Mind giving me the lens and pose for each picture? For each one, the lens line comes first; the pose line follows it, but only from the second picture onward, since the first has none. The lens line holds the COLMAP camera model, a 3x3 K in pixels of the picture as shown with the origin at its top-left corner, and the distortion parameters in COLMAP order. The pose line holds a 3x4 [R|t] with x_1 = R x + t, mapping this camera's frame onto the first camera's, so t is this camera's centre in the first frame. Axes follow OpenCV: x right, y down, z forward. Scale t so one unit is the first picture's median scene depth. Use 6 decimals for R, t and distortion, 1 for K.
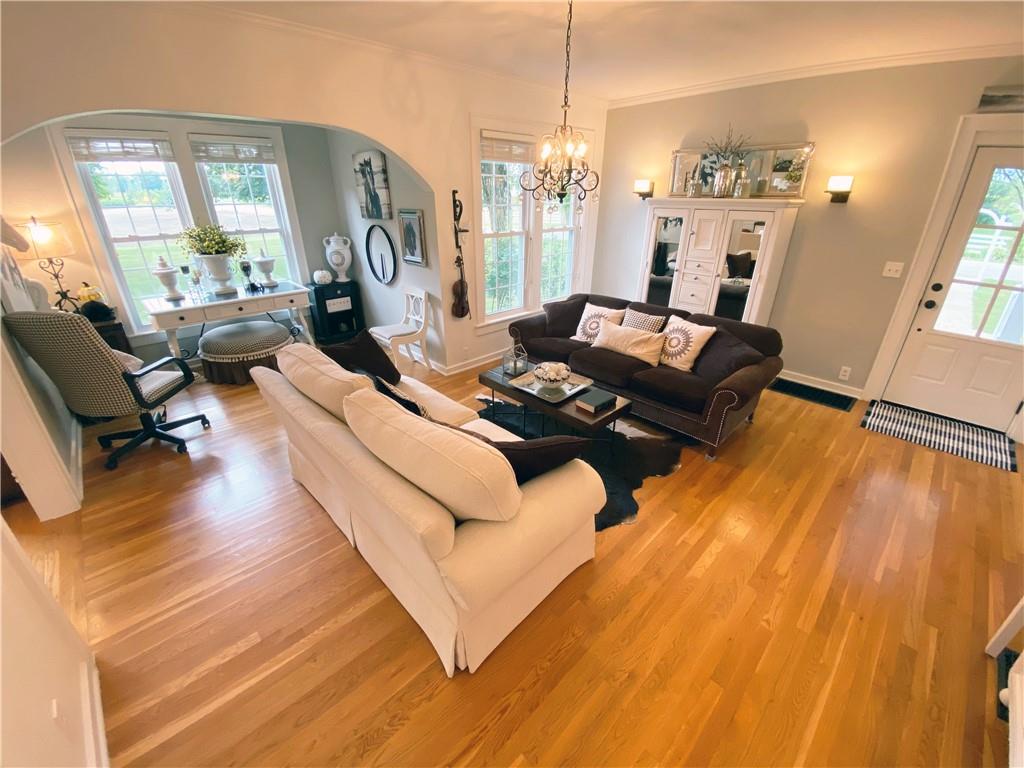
lens RADIAL K [[421.1, 0, 510.2], [0, 421.1, 390.0], [0, 0, 1]] dist [0.011139, -0.010091]
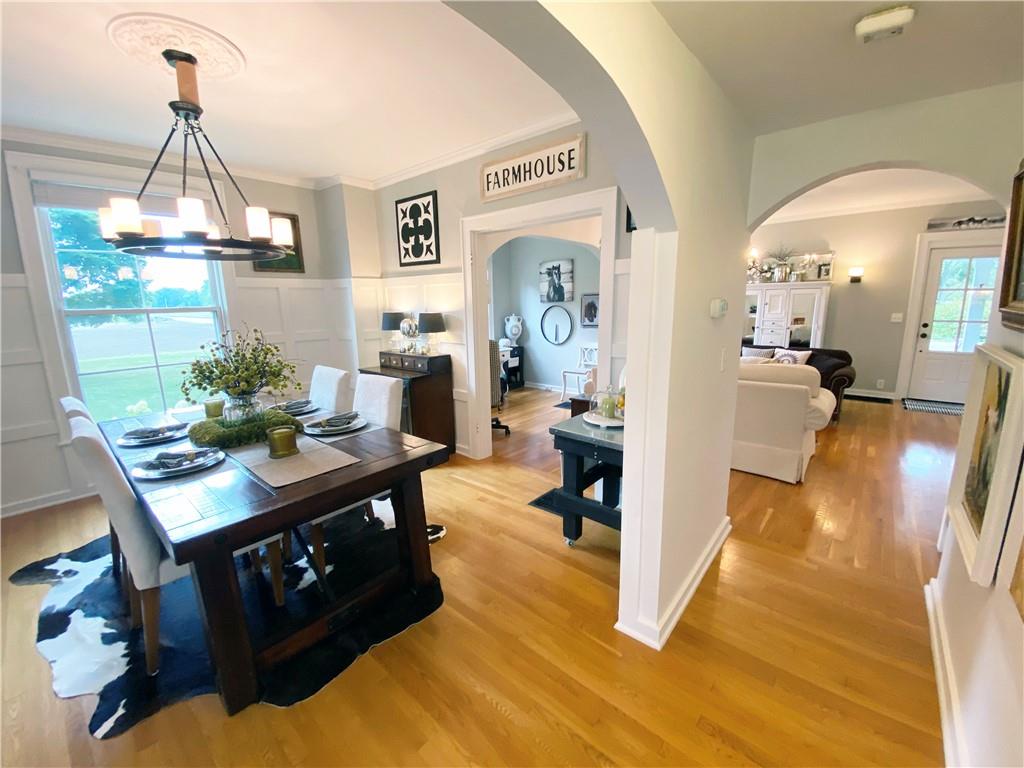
lens RADIAL K [[421.1, 0, 509.6], [0, 421.1, 385.6], [0, 0, 1]] dist [0.011139, -0.010091]
pose [[0.996528, -0.036074, 0.075042, -0.687781], [0.053181, 0.969244, -0.240287, 0.267615], [-0.064066, 0.243443, 0.967797, -0.418898]]
